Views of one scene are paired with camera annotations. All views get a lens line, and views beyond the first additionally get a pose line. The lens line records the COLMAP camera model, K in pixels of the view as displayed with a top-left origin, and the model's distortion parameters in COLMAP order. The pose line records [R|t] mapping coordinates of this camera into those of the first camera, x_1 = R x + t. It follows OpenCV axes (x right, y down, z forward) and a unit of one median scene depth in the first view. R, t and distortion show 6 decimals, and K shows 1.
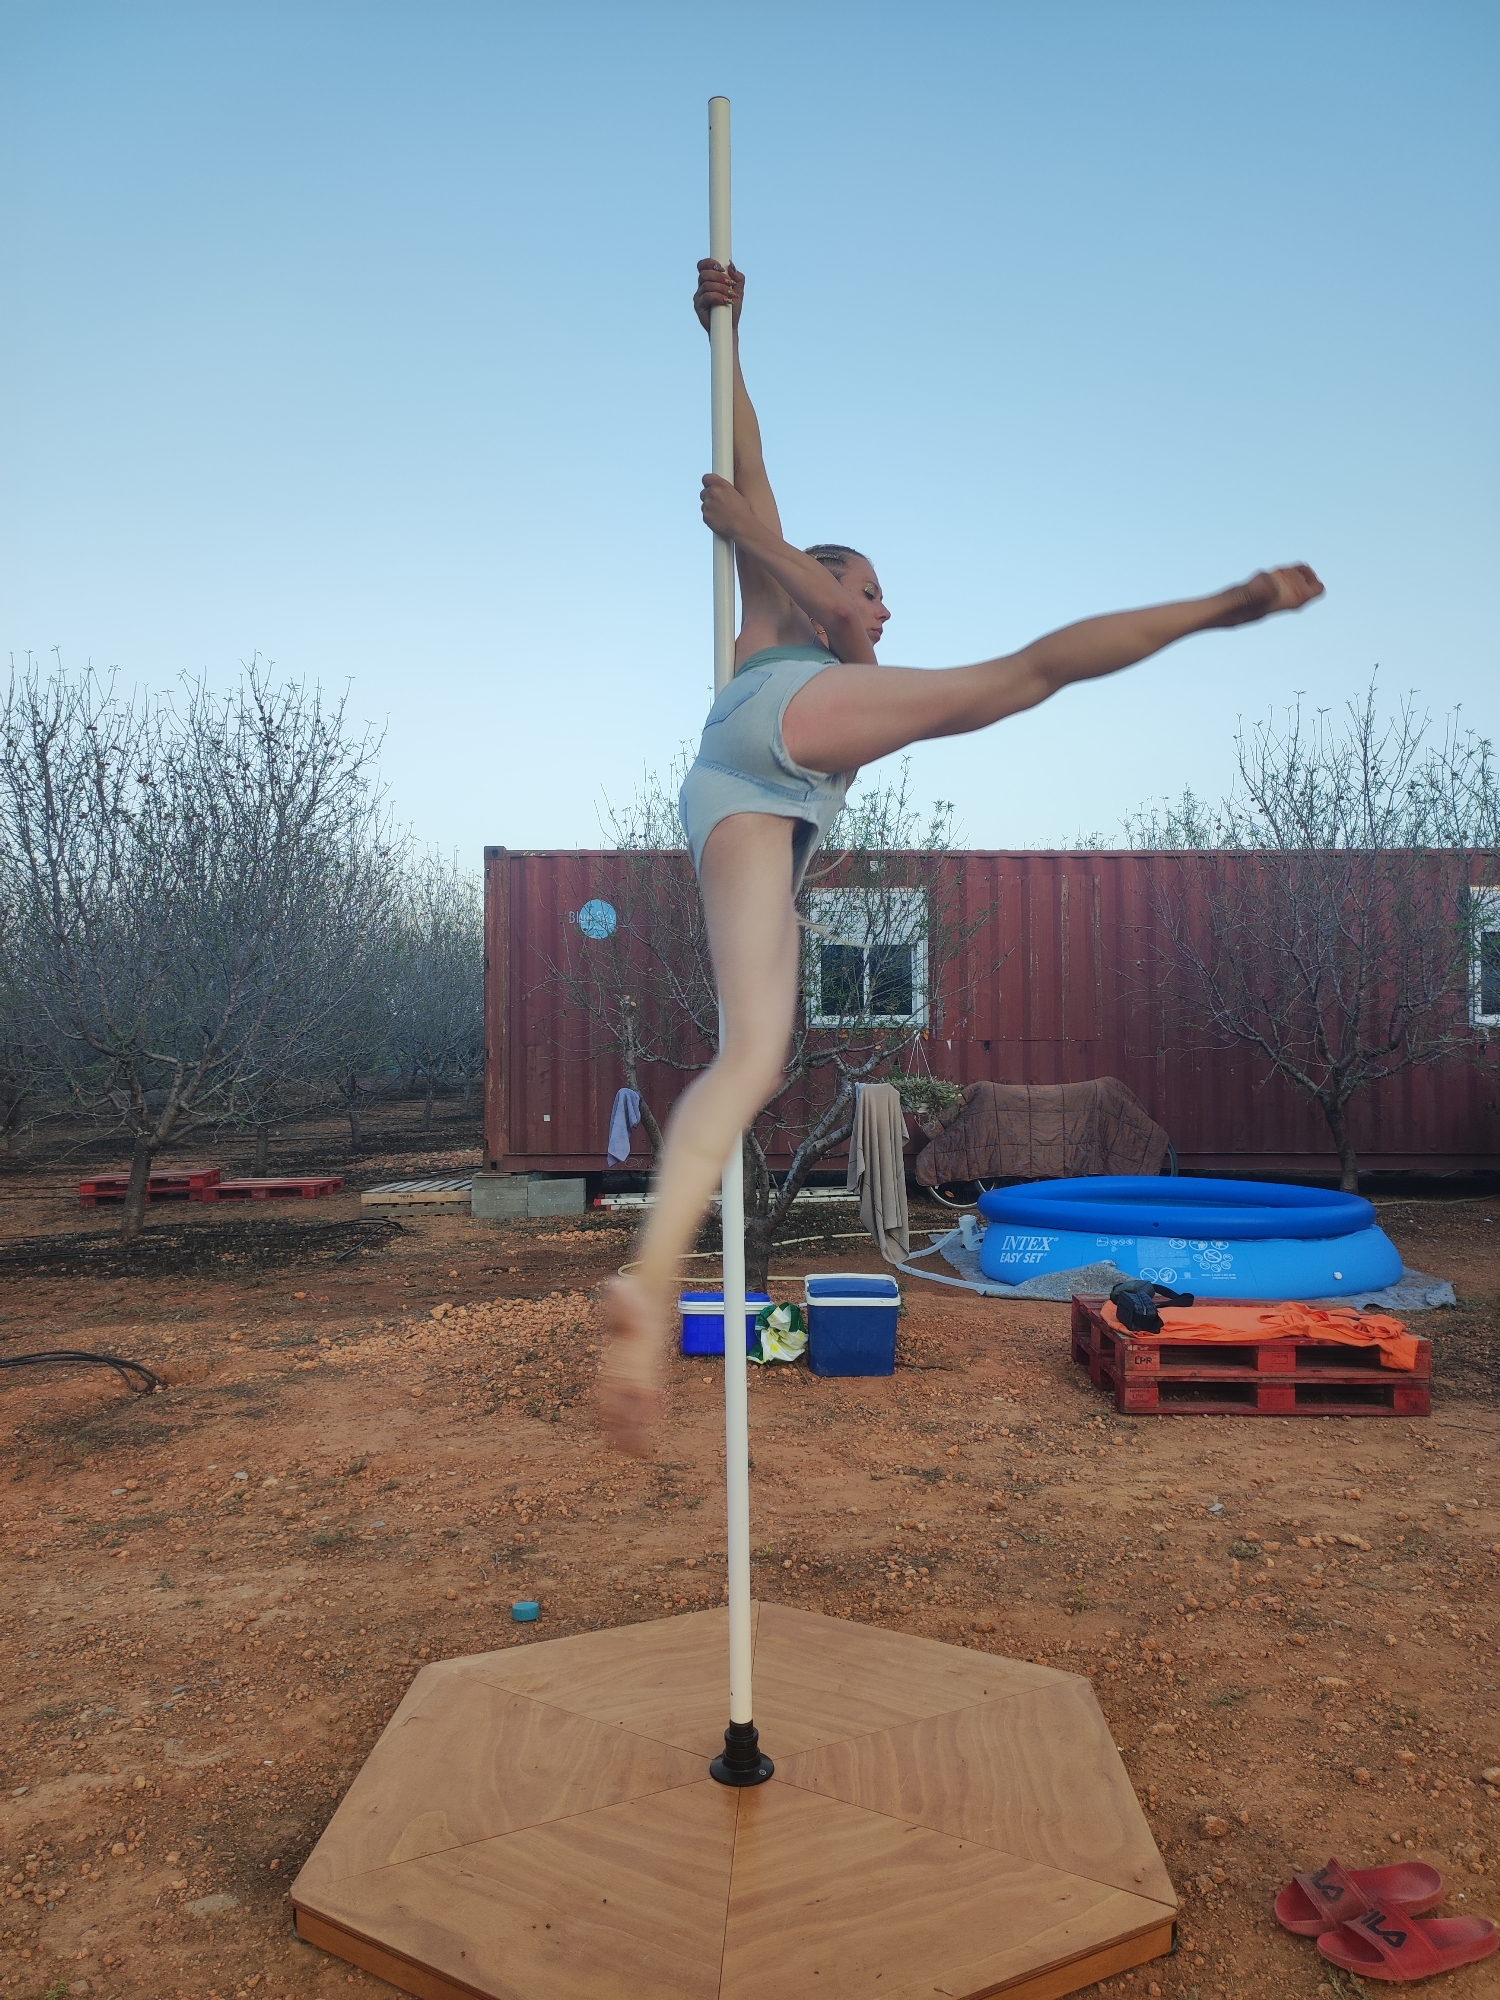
lens RADIAL K [[1456.5, 0, 760.1], [0, 1456.5, 1007.8], [0, 0, 1]] dist [0.061878, -0.058578]
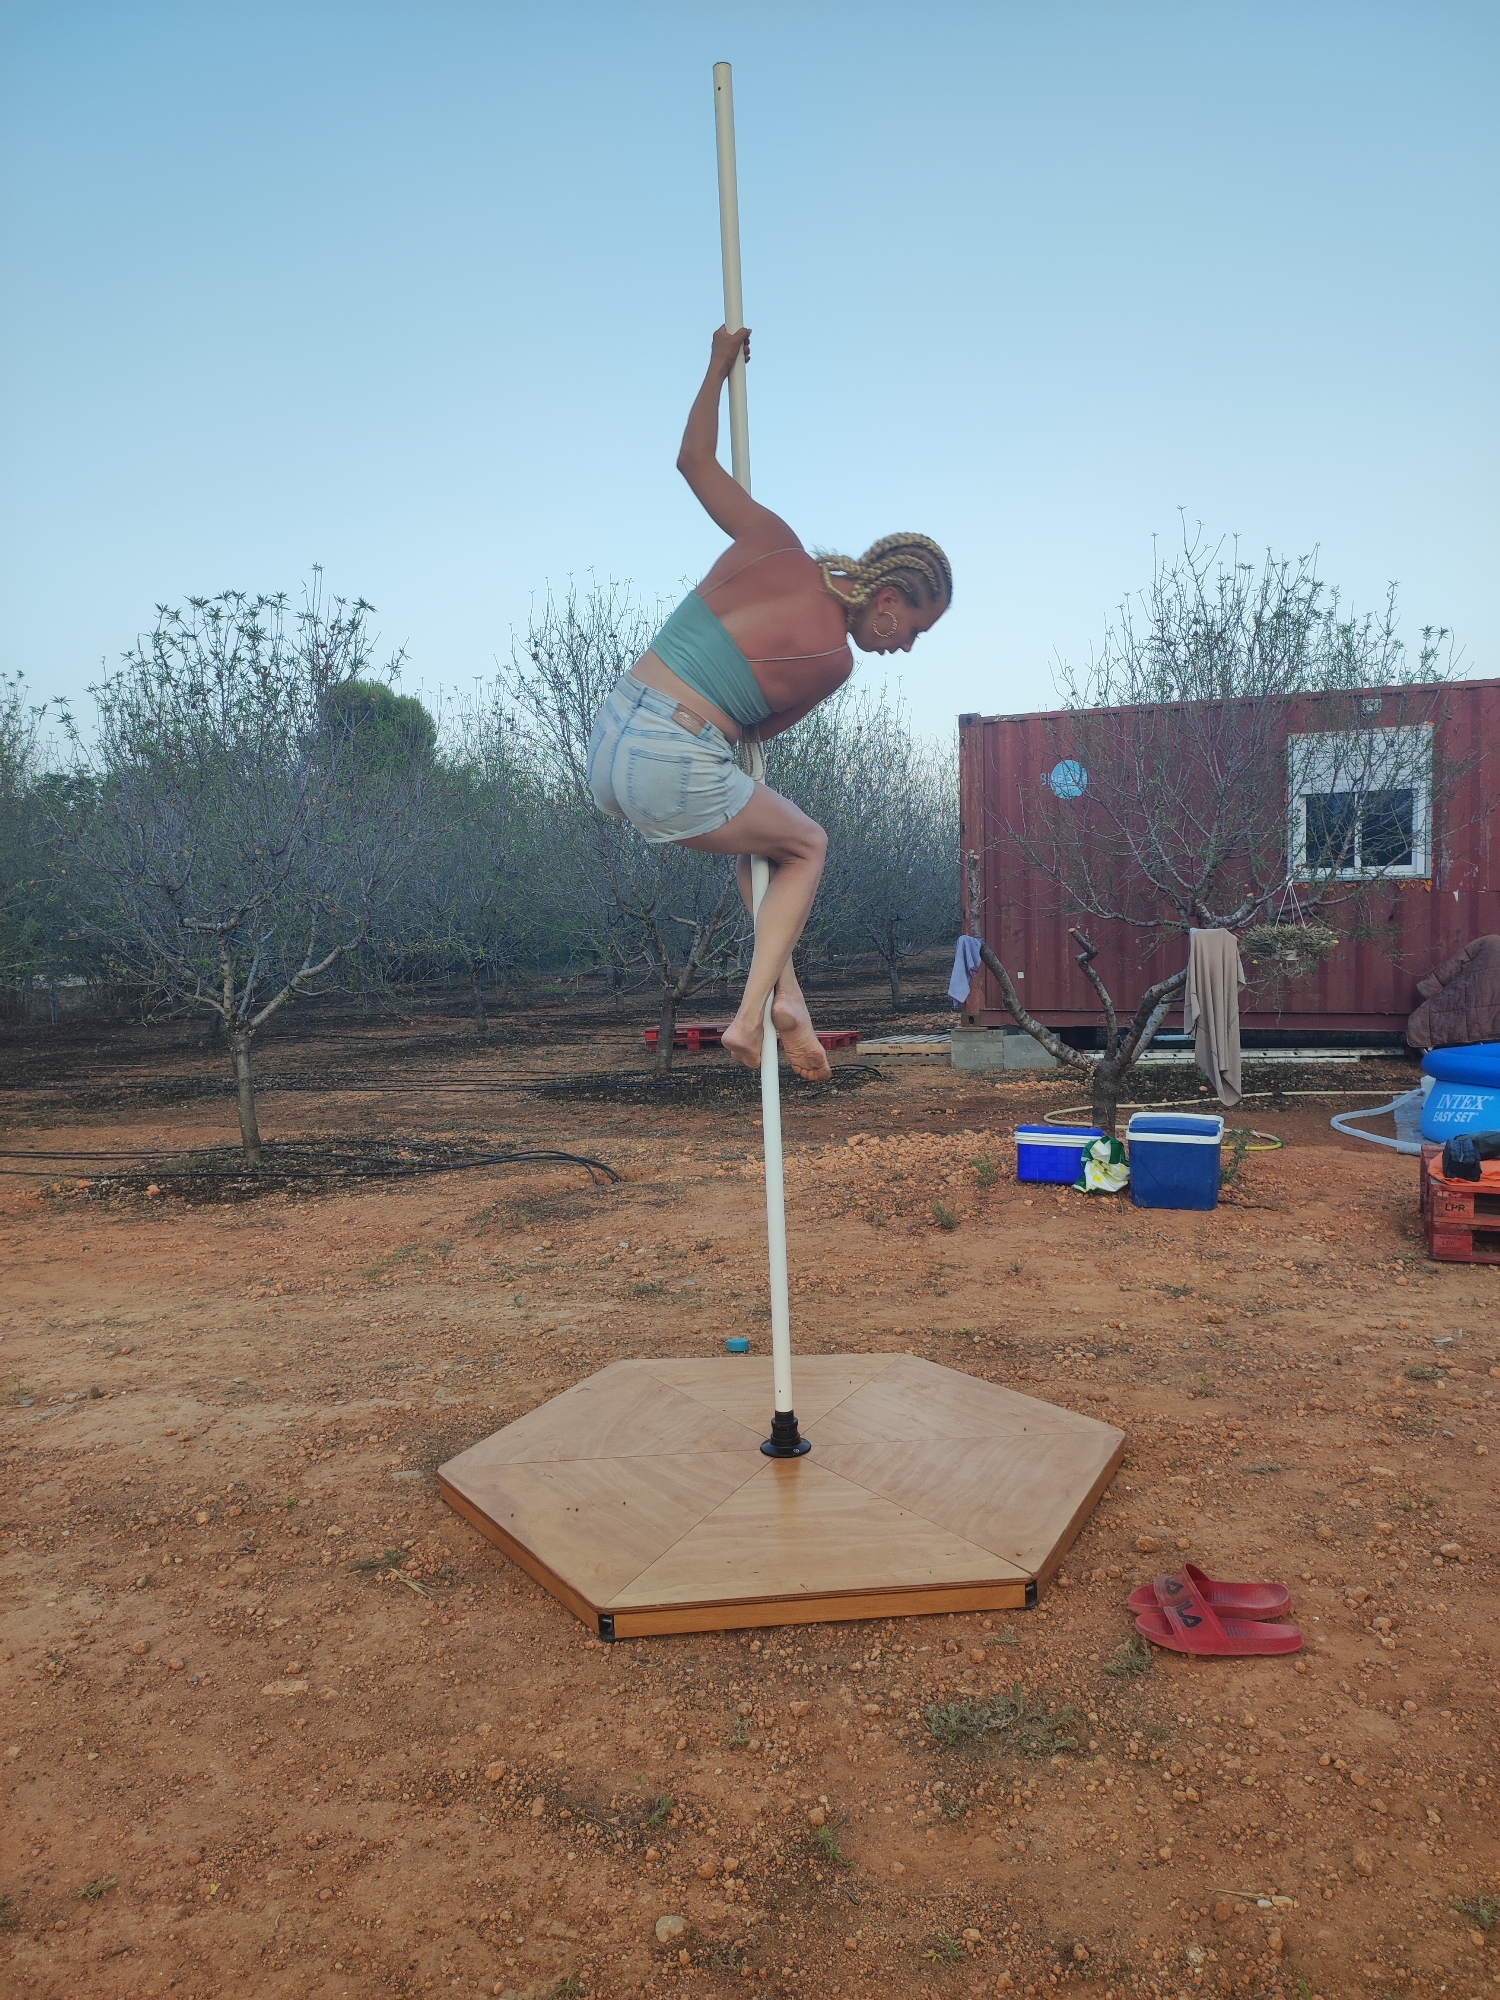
lens RADIAL K [[1456.5, 0, 760.1], [0, 1456.5, 1007.8], [0, 0, 1]] dist [0.061878, -0.058578]
pose [[0.917832, 0.010502, -0.396829, 0.156073], [0.024809, 0.996178, 0.083744, 0.011058], [0.396192, -0.086708, 0.914064, -0.042698]]
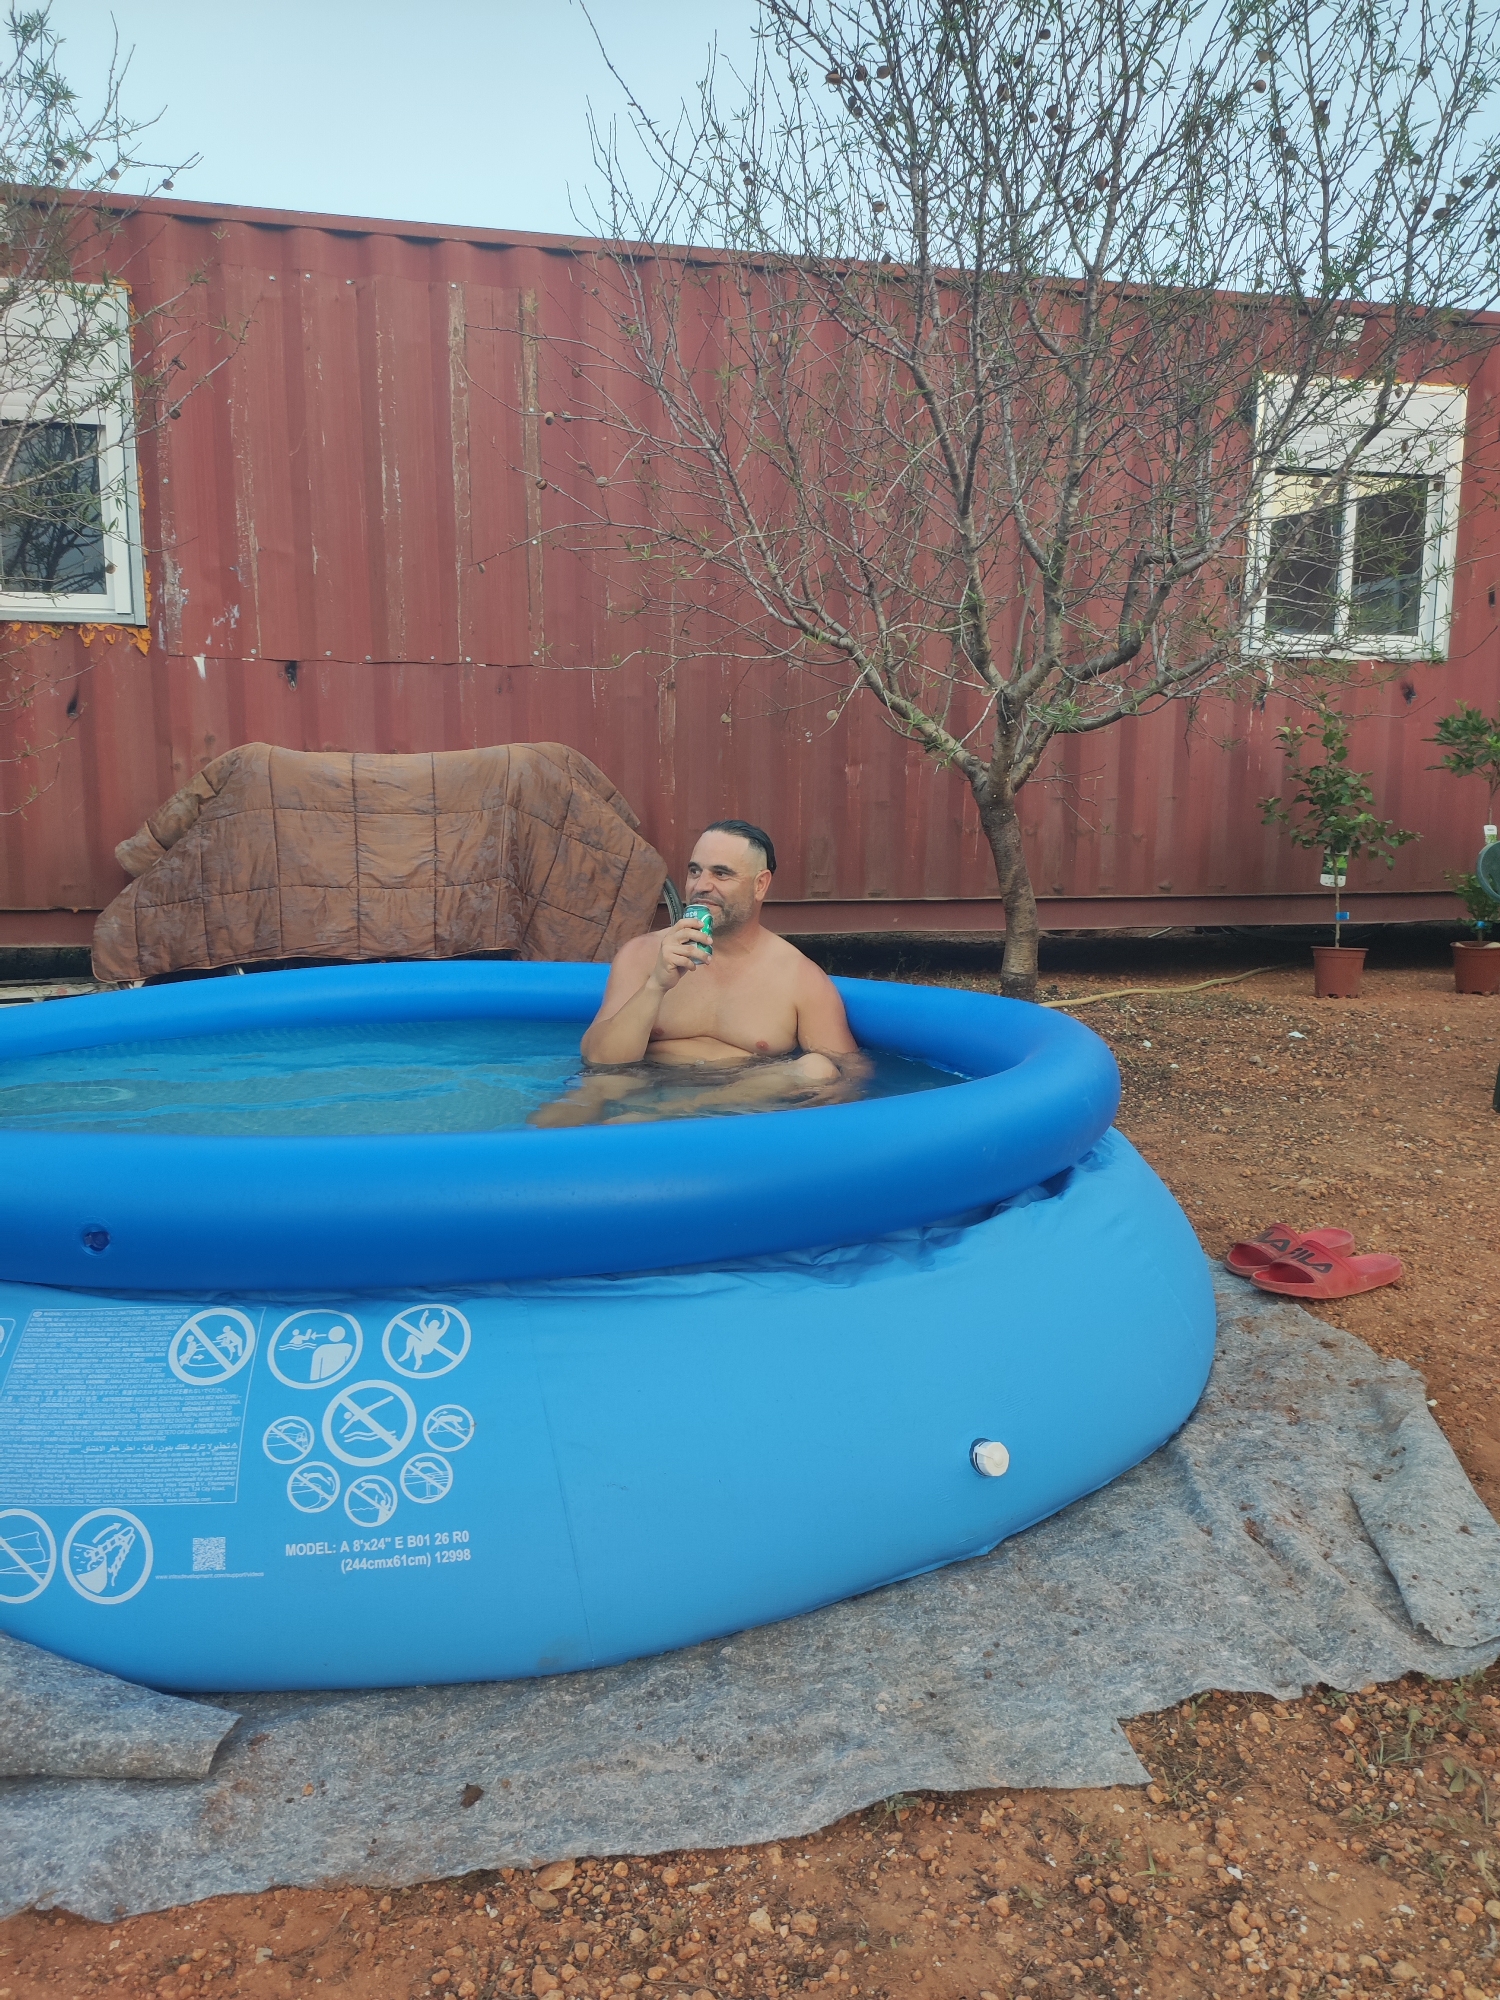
lens RADIAL K [[1456.5, 0, 760.1], [0, 1456.5, 1007.8], [0, 0, 1]] dist [0.061878, -0.058578]
pose [[0.976106, -0.024833, 0.215872, 0.320426], [-0.009642, 0.987520, 0.157199, 0.091230], [-0.217082, -0.155524, 0.963685, 0.830936]]
